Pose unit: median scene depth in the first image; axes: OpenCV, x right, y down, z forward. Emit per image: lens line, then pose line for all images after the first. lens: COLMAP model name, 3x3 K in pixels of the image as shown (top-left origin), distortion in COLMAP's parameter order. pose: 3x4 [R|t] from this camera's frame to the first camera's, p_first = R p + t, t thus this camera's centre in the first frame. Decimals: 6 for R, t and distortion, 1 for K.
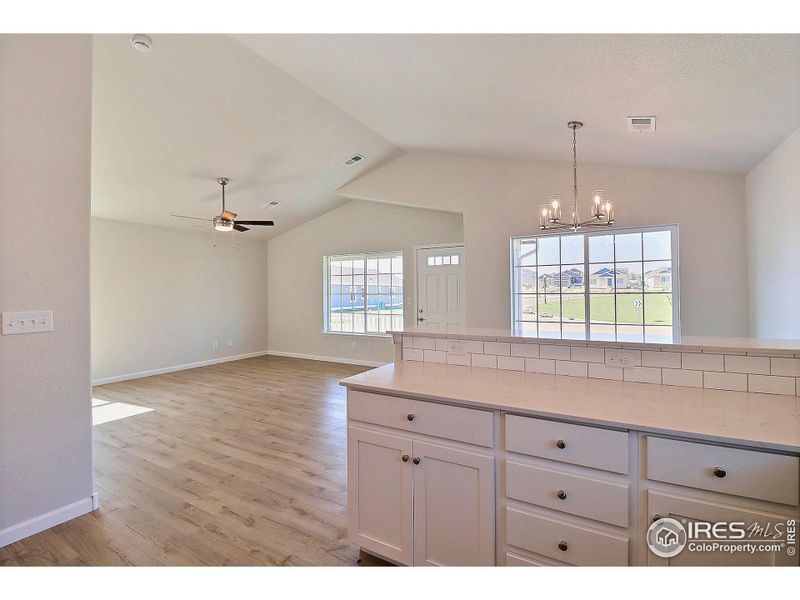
lens RADIAL K [[372.7, 0, 403.5], [0, 372.7, 289.7], [0, 0, 1]] dist [0.002354, -0.015135]
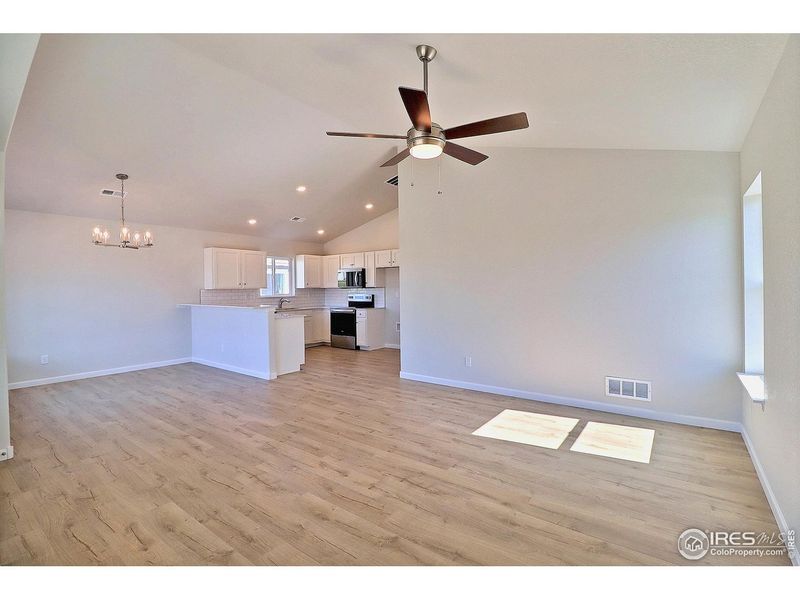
lens RADIAL K [[372.7, 0, 403.5], [0, 372.7, 289.7], [0, 0, 1]] dist [0.002354, -0.015135]
pose [[-0.992841, 0.021877, 0.117427, -0.430233], [0.021766, 0.999761, -0.002224, 0.013397], [-0.117447, 0.000347, -0.993079, 1.263362]]
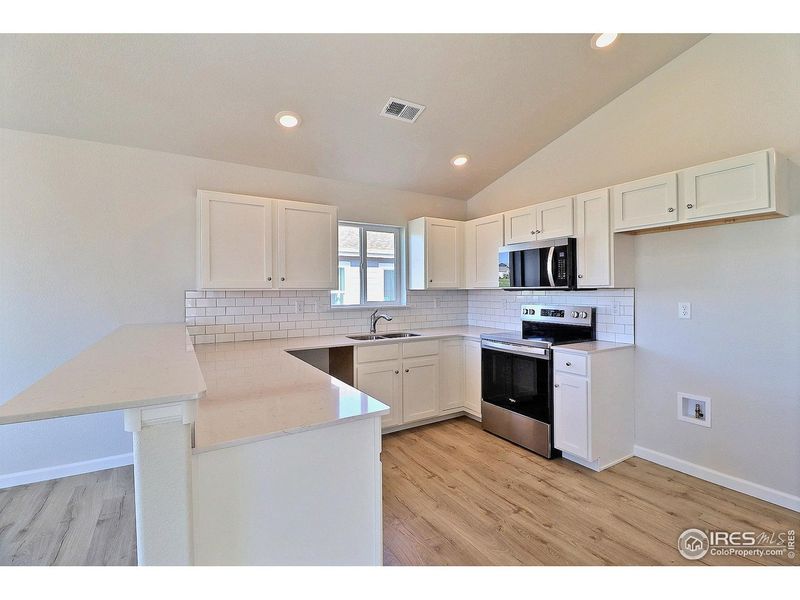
lens RADIAL K [[372.7, 0, 403.5], [0, 372.7, 289.7], [0, 0, 1]] dist [0.002354, -0.015135]
pose [[-0.879968, 0.016238, 0.474754, -0.168138], [0.011751, 0.999854, -0.012417, 0.004201], [-0.474887, -0.005347, -0.880031, 0.492619]]
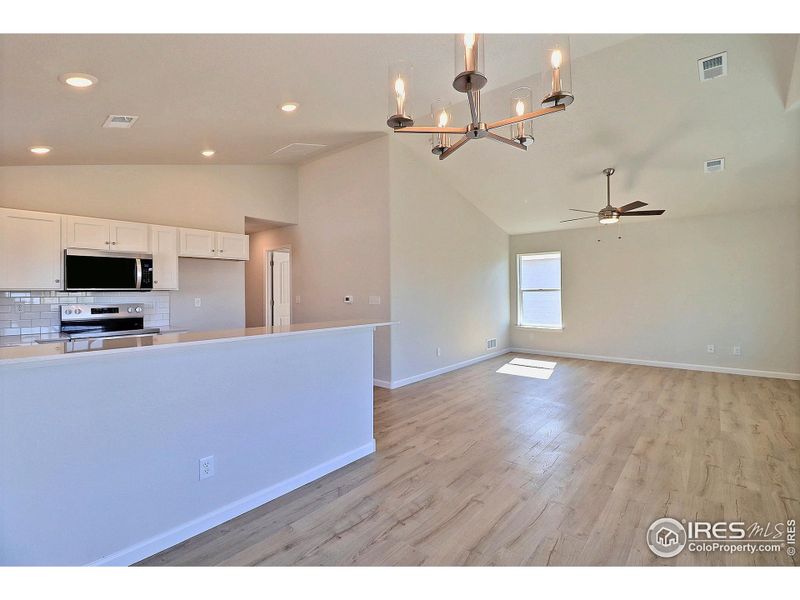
lens RADIAL K [[372.7, 0, 403.5], [0, 372.7, 289.7], [0, 0, 1]] dist [0.002354, -0.015135]
pose [[-0.174091, 0.007988, -0.984697, 0.484366], [0.015382, 0.999867, 0.005392, 0.001562], [0.984609, -0.014208, -0.174191, 0.542992]]
